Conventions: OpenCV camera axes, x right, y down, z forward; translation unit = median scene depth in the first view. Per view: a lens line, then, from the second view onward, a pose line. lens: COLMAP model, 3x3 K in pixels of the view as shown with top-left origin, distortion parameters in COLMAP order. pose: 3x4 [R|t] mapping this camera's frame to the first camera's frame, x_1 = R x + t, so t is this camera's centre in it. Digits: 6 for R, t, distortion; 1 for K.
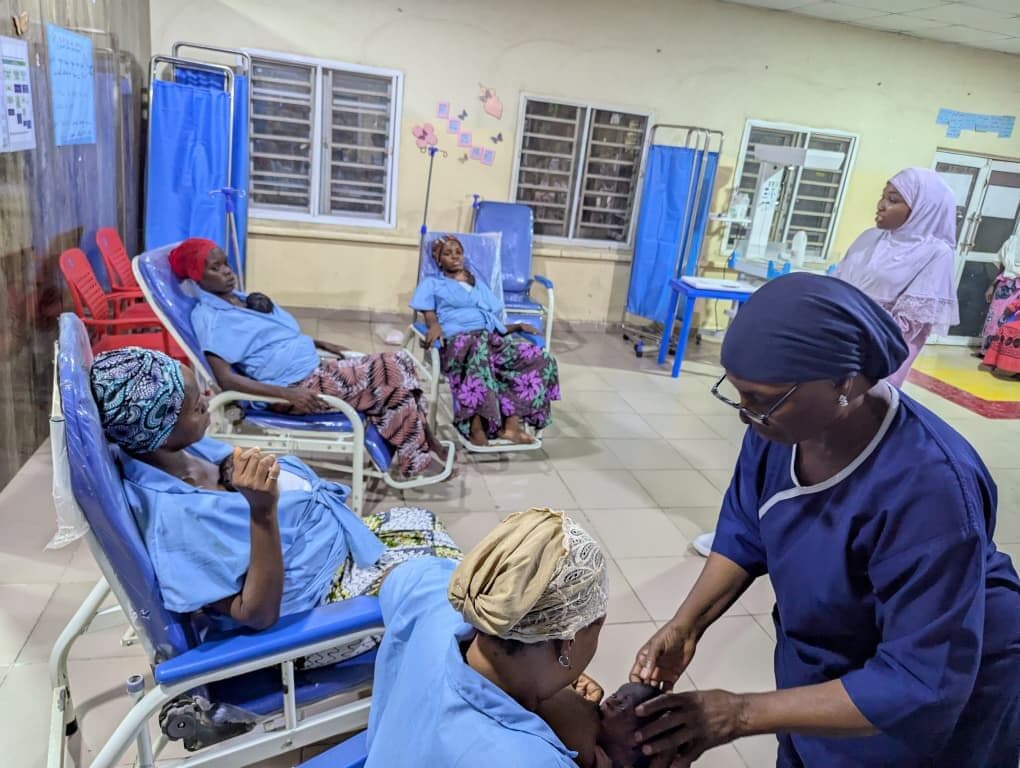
lens RADIAL K [[718.9, 0, 510.0], [0, 718.9, 384.0], [0, 0, 1]] dist [0.008073, -0.001361]
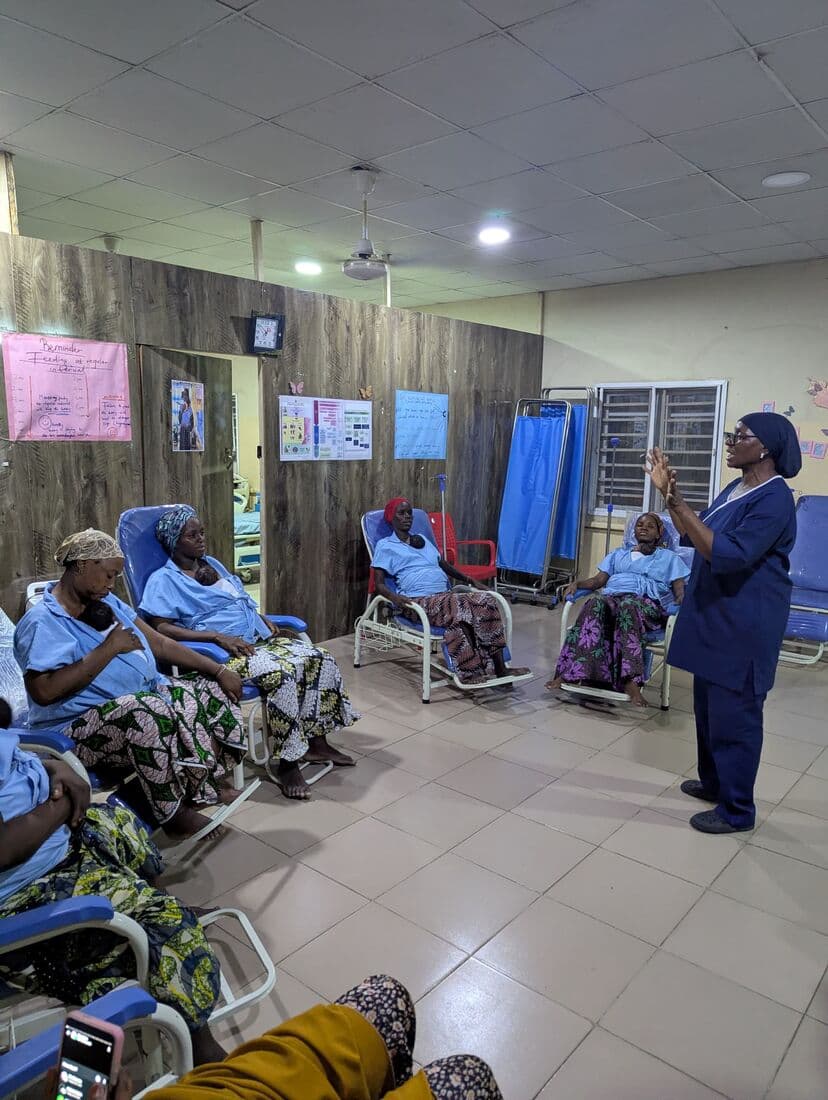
lens RADIAL K [[775.3, 0, 414.0], [0, 775.3, 550.0], [0, 0, 1]] dist [0.008073, -0.001361]
pose [[0.563824, 0.014356, -0.825770, 0.621961], [-0.219605, 0.966461, -0.133142, 0.072707], [0.796163, 0.256412, 0.548067, 0.076386]]
